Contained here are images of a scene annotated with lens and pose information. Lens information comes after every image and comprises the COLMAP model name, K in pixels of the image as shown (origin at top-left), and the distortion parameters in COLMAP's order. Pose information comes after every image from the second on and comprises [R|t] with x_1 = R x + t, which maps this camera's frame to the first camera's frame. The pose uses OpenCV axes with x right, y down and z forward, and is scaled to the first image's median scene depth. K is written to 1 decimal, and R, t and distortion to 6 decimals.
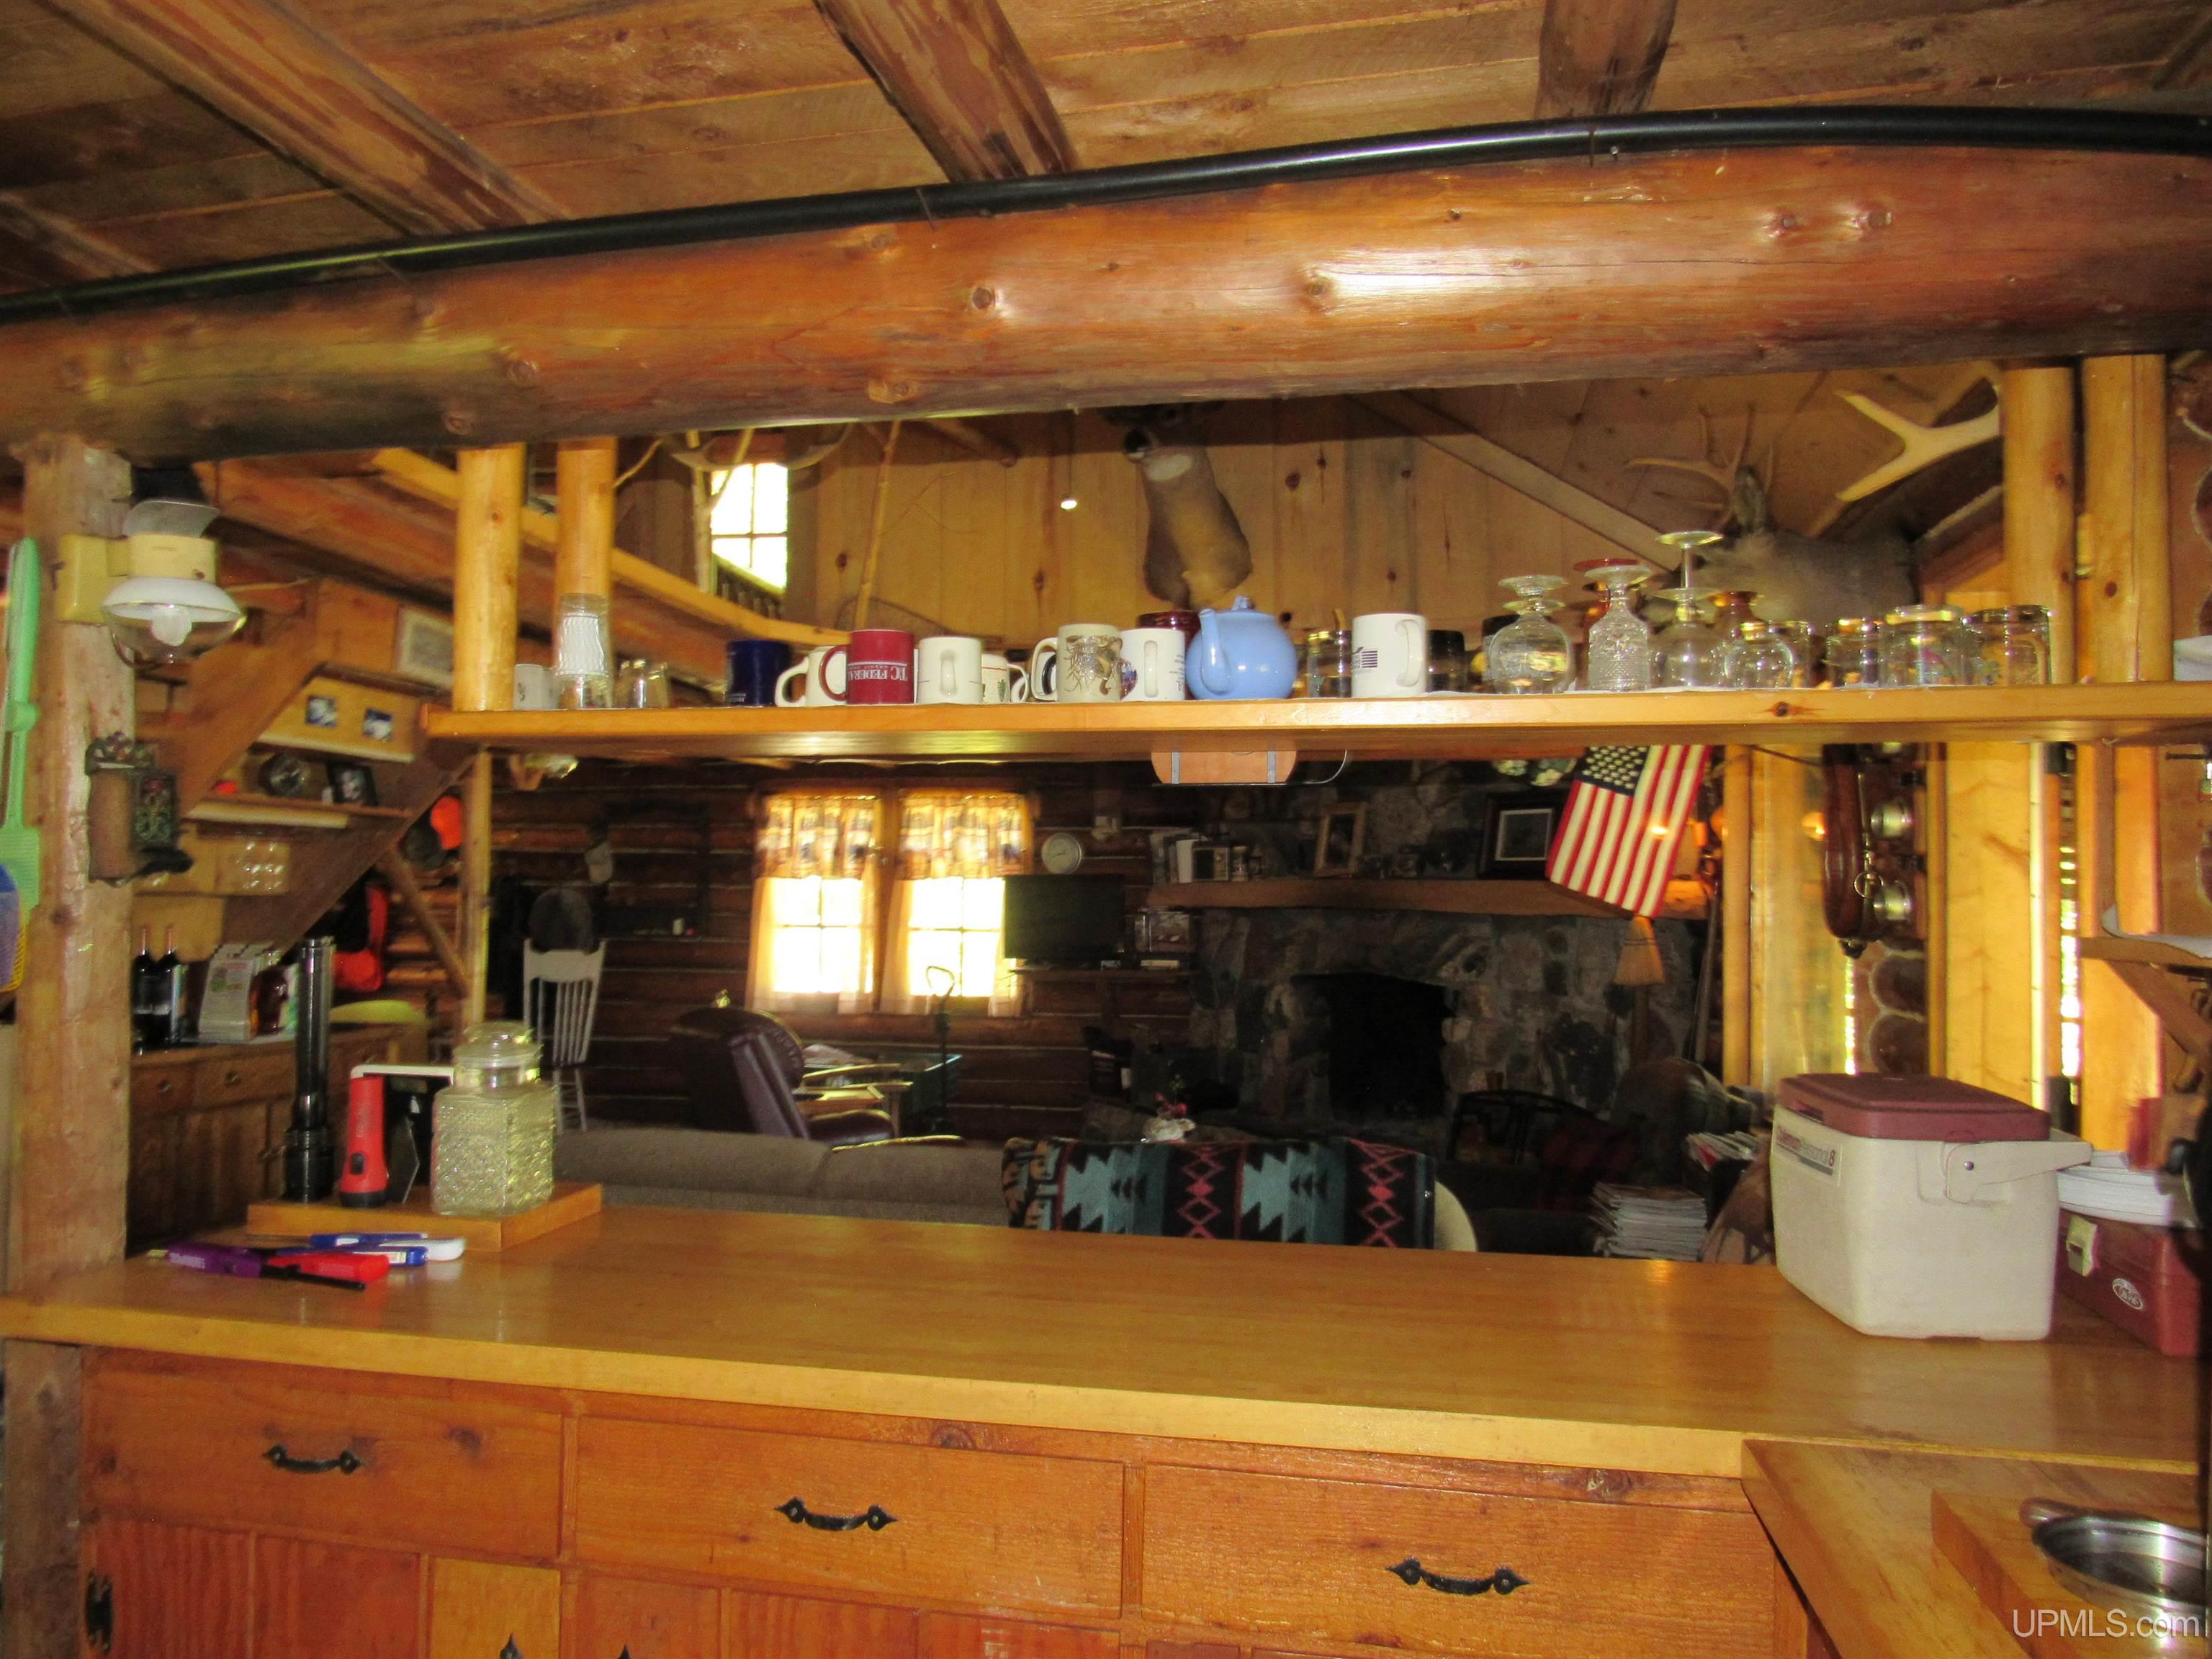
lens RADIAL K [[1602.4, 0, 1106.4], [0, 1602.4, 825.2], [0, 0, 1]] dist [-0.037796, 0.028458]
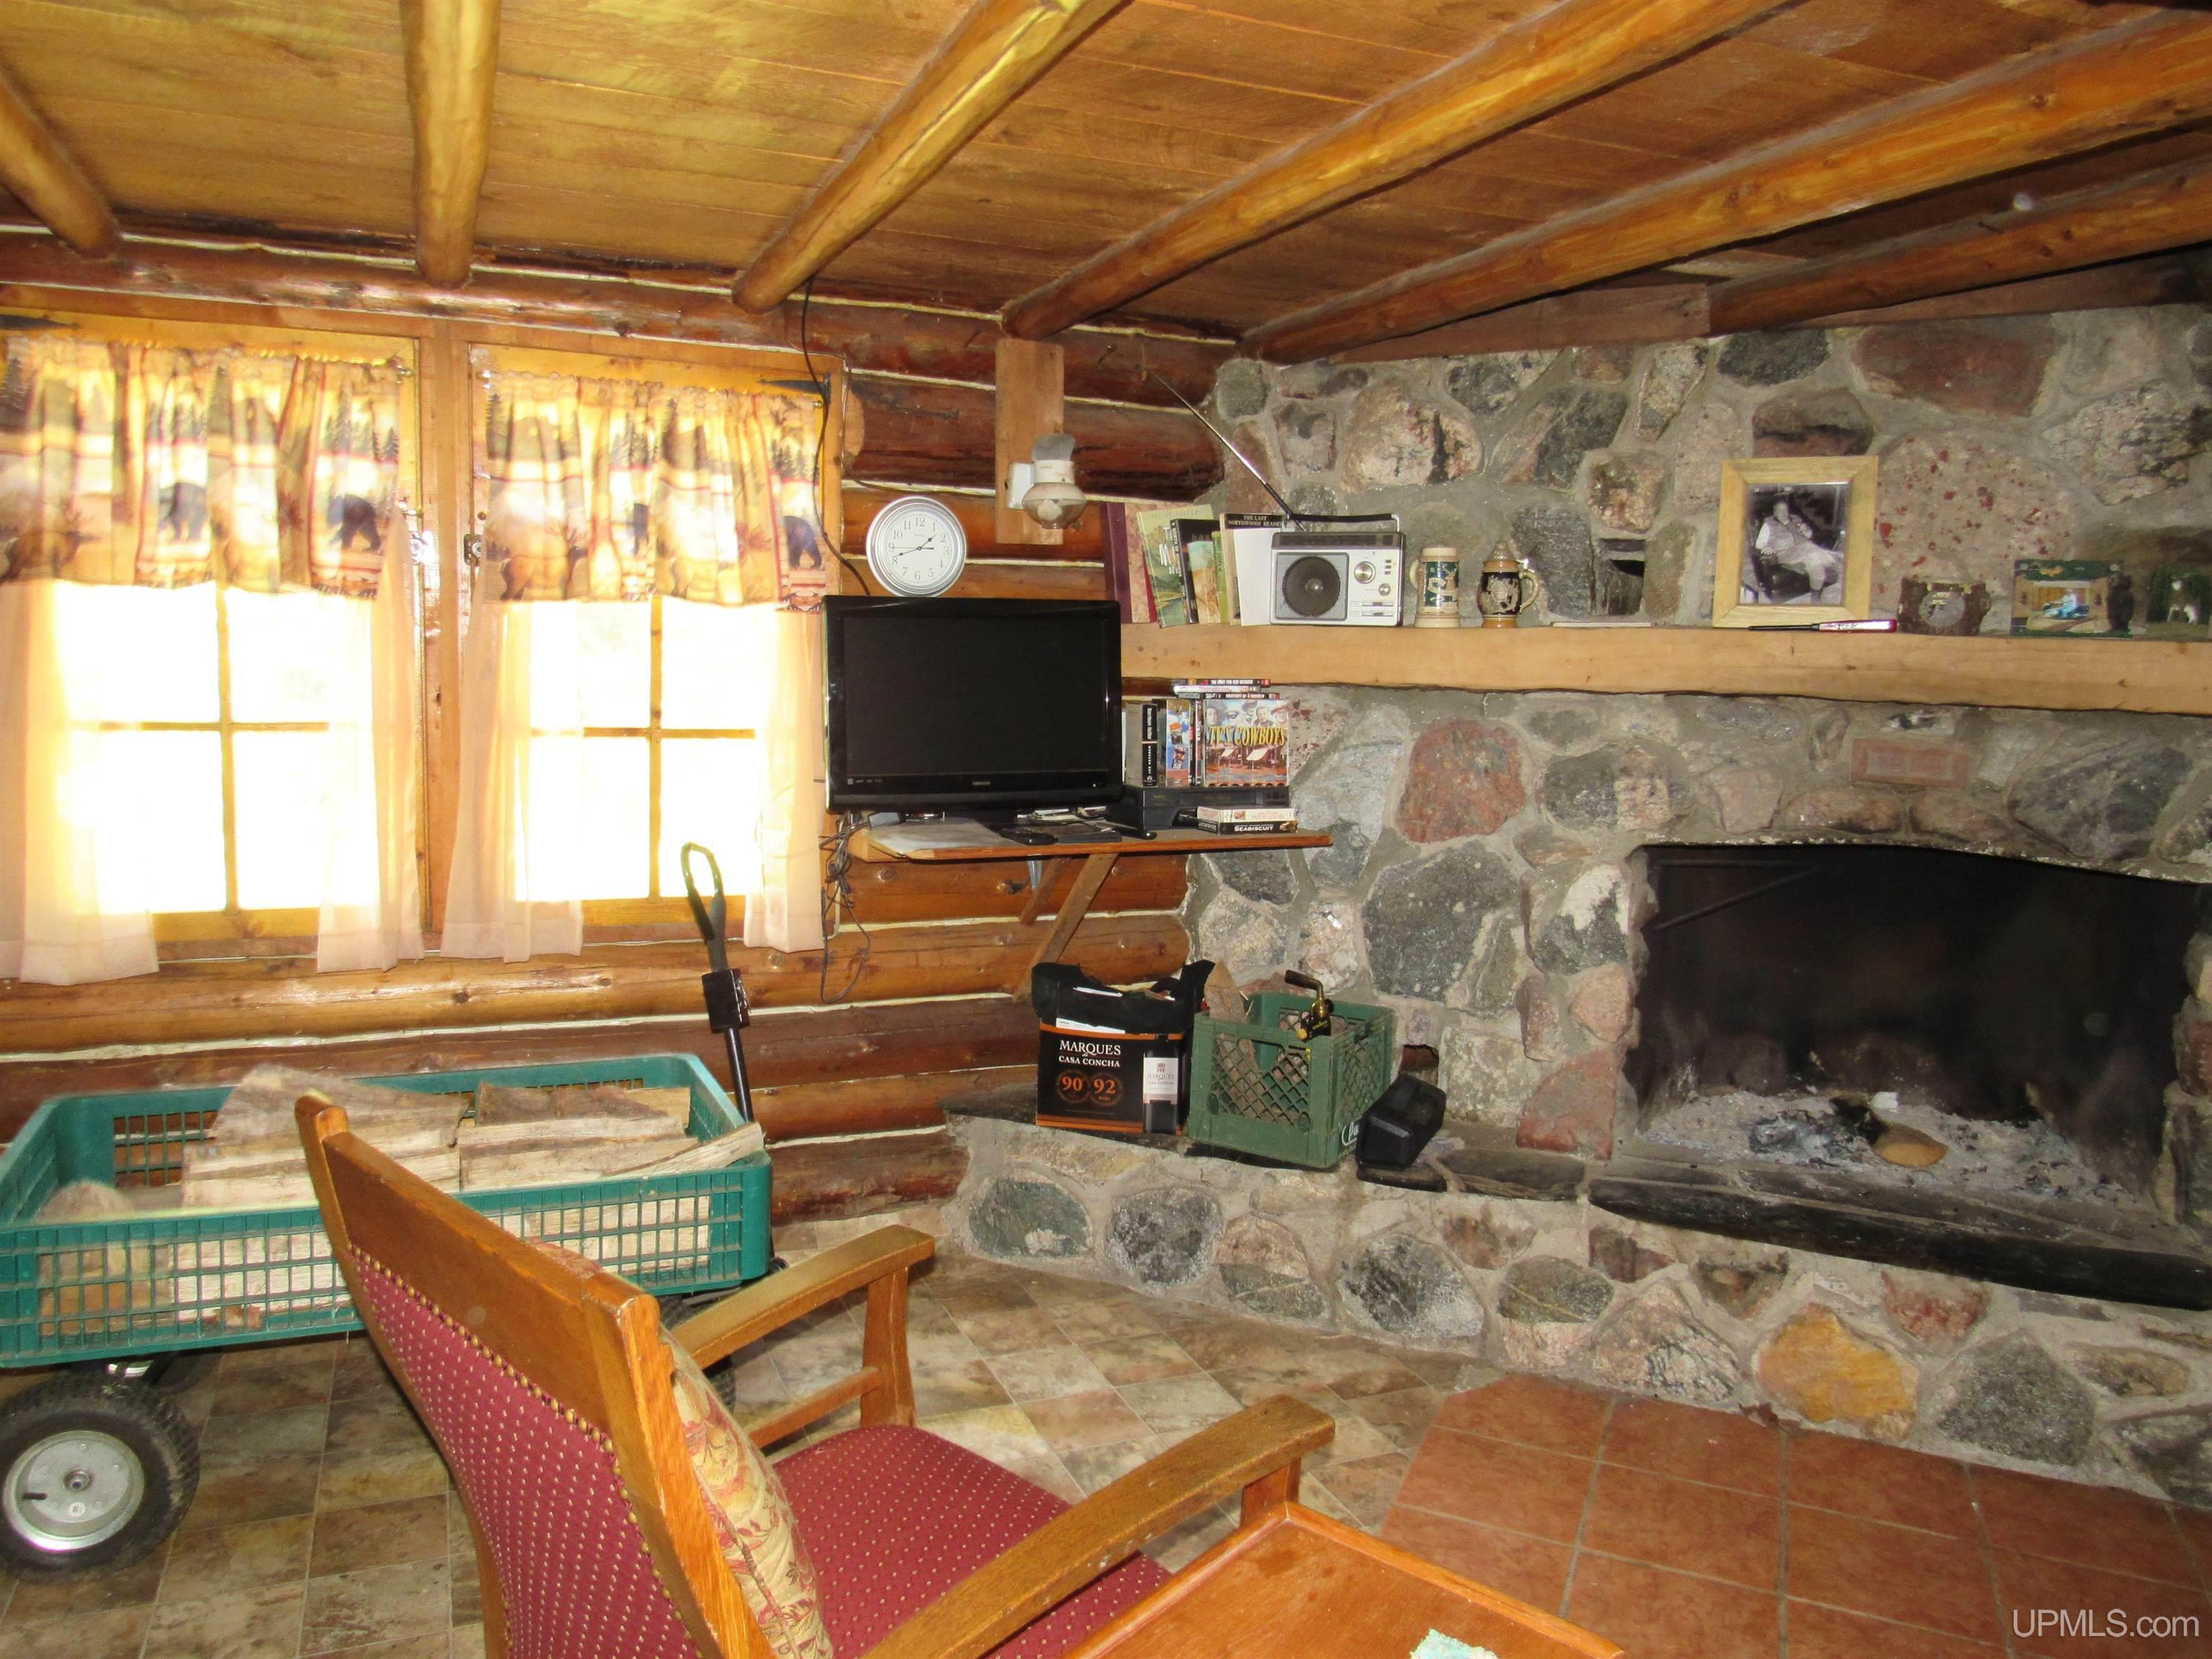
lens RADIAL K [[1602.4, 0, 1106.1], [0, 1602.4, 834.1], [0, 0, 1]] dist [-0.037796, 0.028458]
pose [[0.826271, -0.054960, 0.560585, -0.220476], [-0.043291, 0.986089, 0.160484, 0.022297], [-0.561607, -0.156871, 0.812397, 0.619421]]
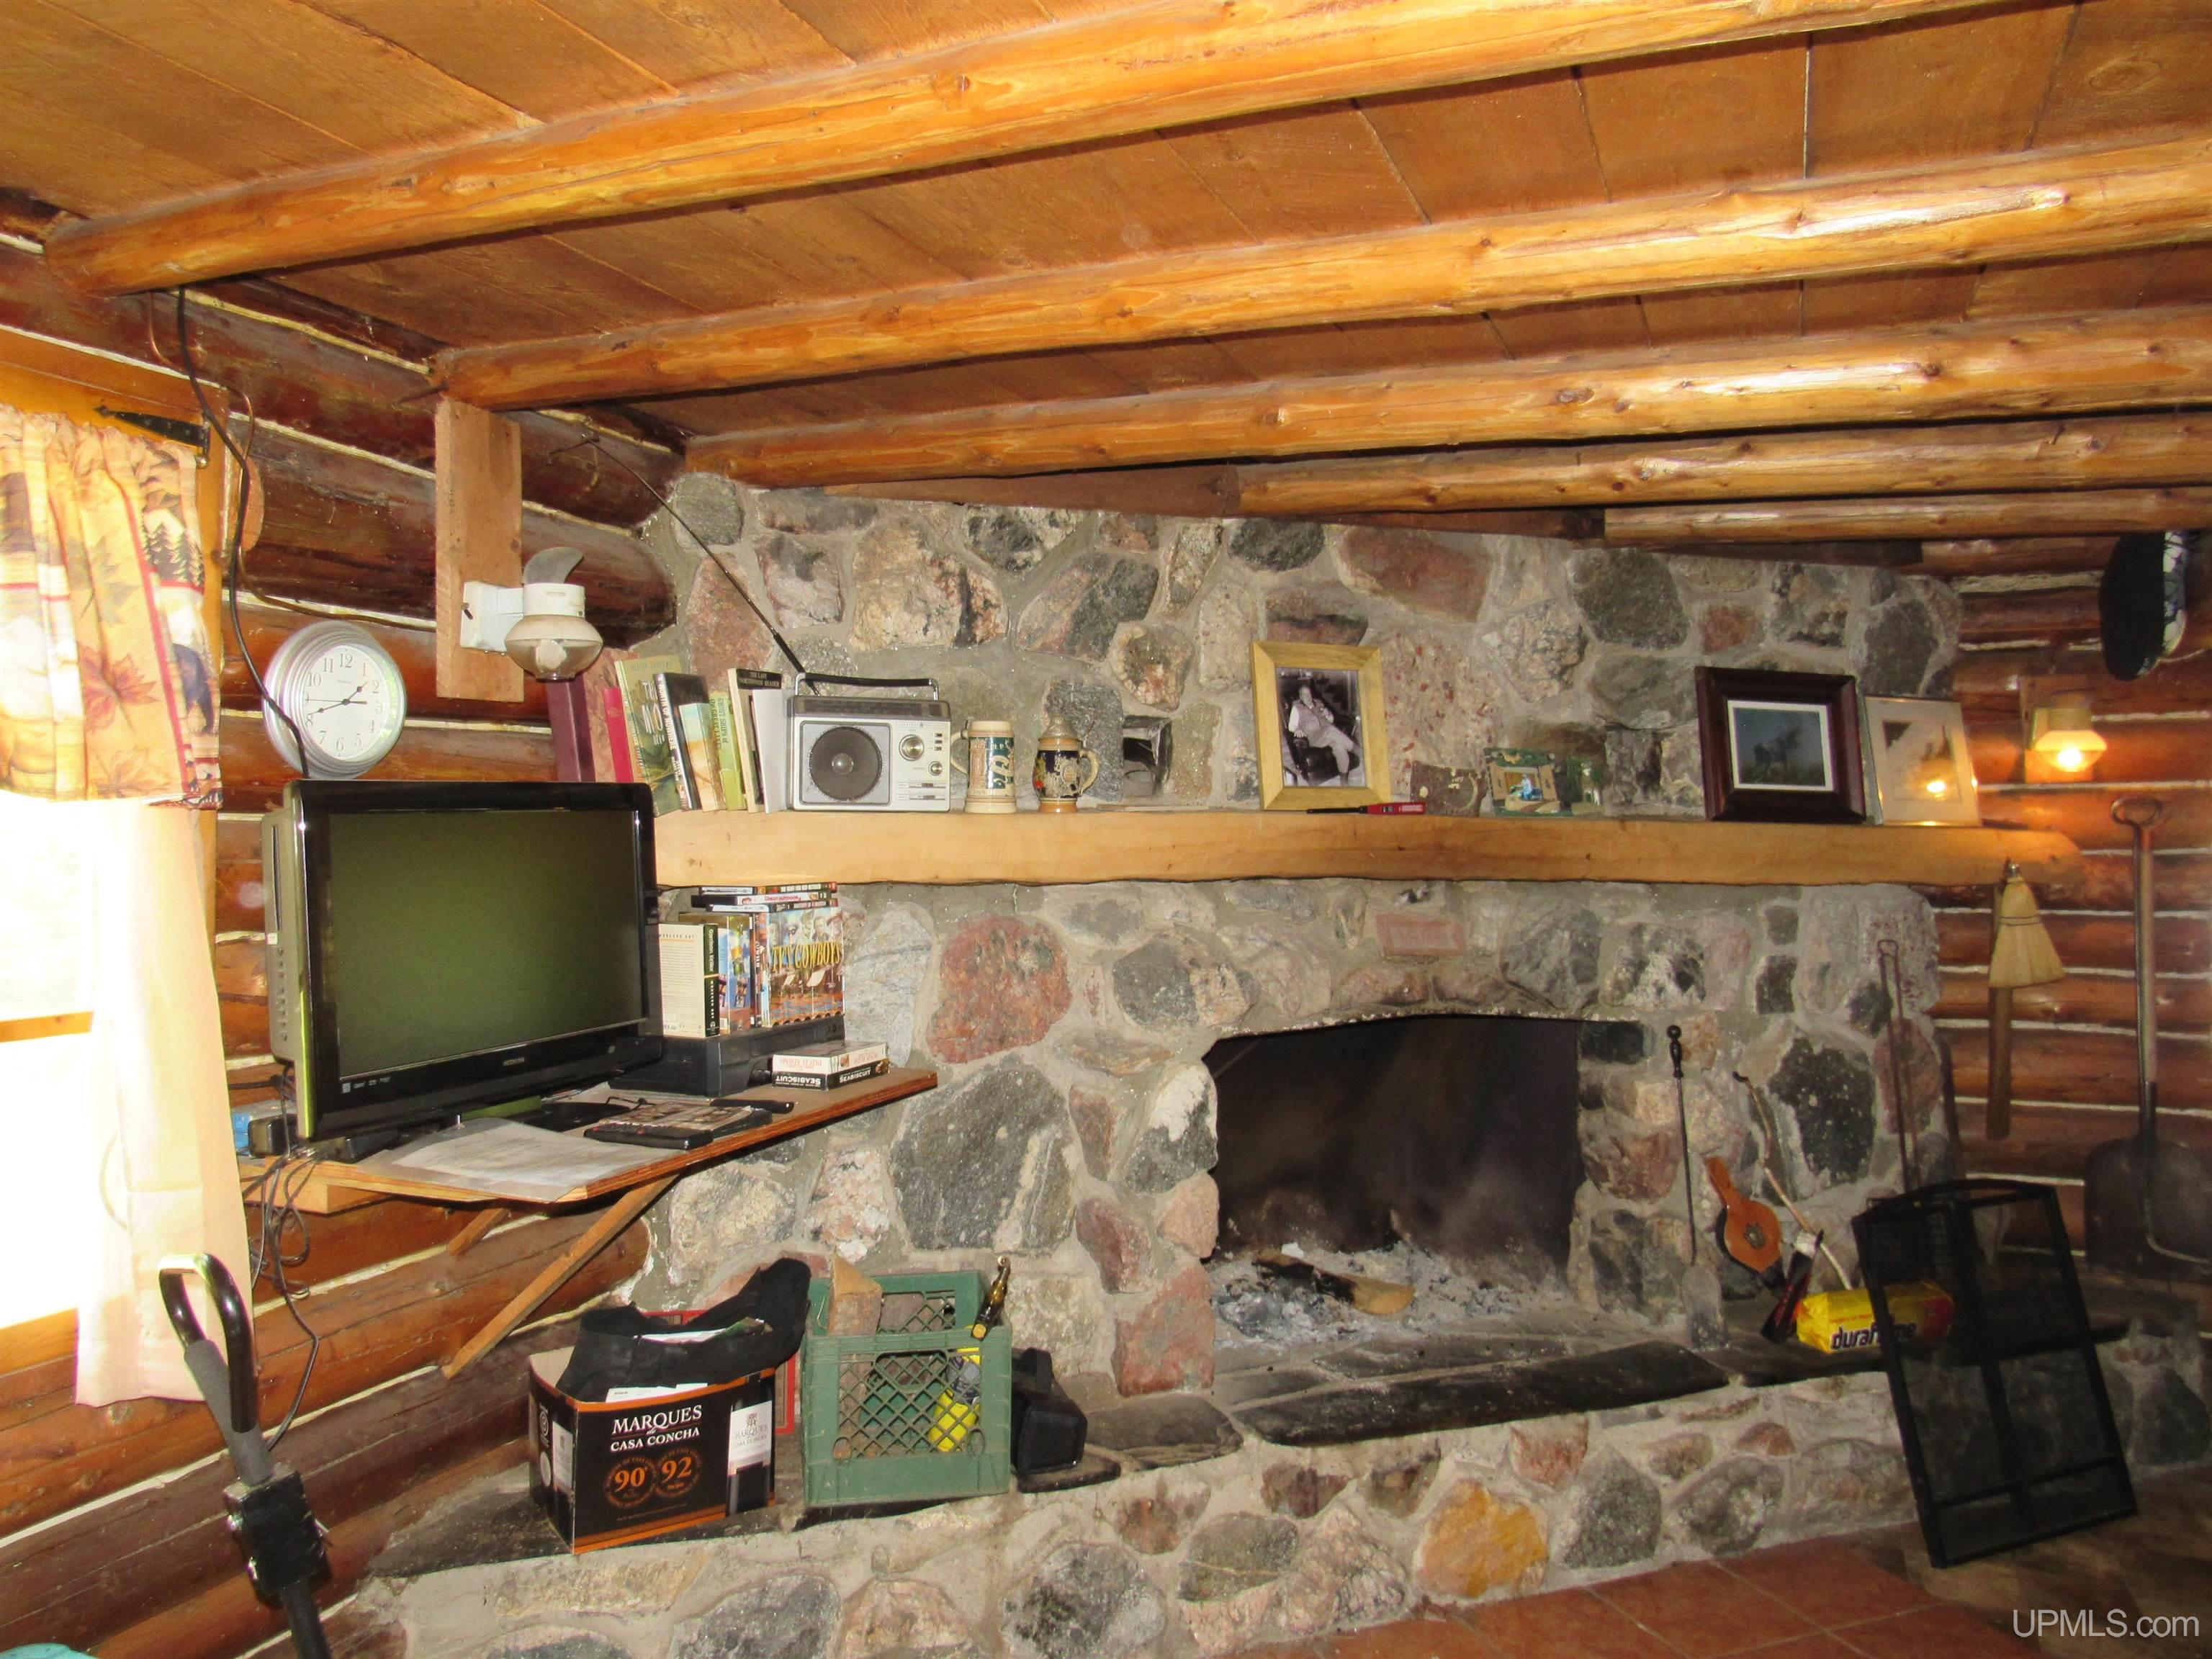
lens RADIAL K [[1602.4, 0, 1108.8], [0, 1602.4, 817.1], [0, 0, 1]] dist [-0.037796, 0.028458]
pose [[0.185605, -0.013623, 0.982530, -0.259634], [-0.058605, 0.997970, 0.024908, 0.022806], [-0.980875, -0.062204, 0.184429, 0.817135]]
